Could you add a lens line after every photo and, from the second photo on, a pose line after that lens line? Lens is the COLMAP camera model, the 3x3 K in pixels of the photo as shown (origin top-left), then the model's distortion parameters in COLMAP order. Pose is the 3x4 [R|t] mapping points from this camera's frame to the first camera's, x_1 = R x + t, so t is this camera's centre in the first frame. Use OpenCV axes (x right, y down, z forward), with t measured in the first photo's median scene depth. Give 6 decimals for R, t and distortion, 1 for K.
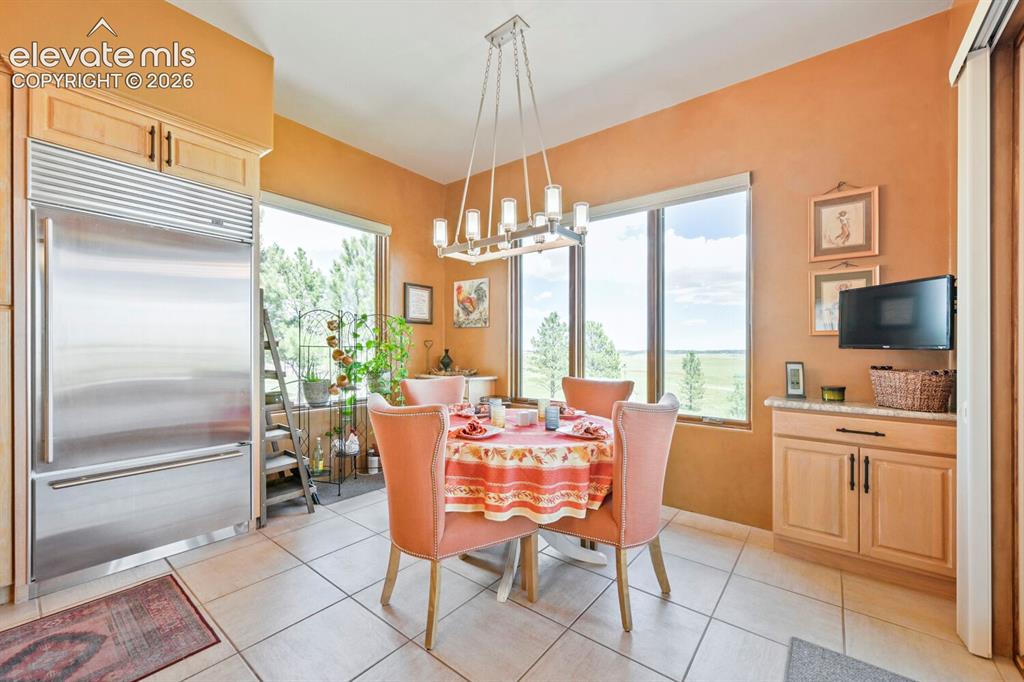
lens RADIAL K [[406.5, 0, 514.5], [0, 406.5, 344.4], [0, 0, 1]] dist [0.001281, 0.000747]
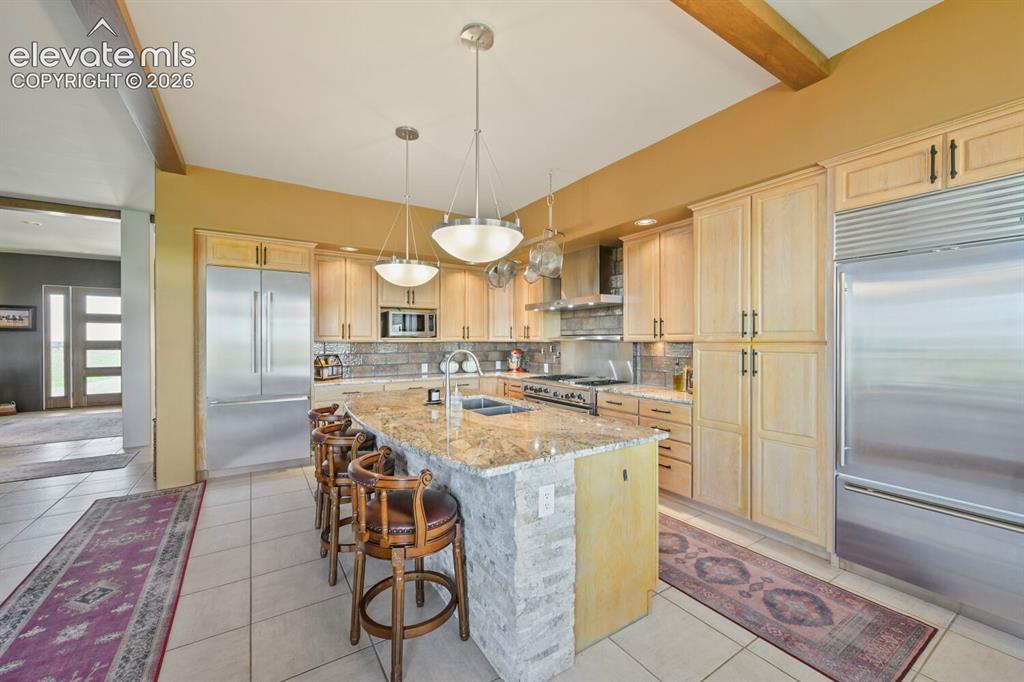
lens RADIAL K [[406.5, 0, 515.2], [0, 406.5, 342.0], [0, 0, 1]] dist [0.001281, 0.000747]
pose [[-0.319877, -0.005903, -0.947441, 0.309741], [0.002625, 0.999971, -0.007116, -0.071791], [0.947455, -0.004763, -0.319853, 0.369240]]
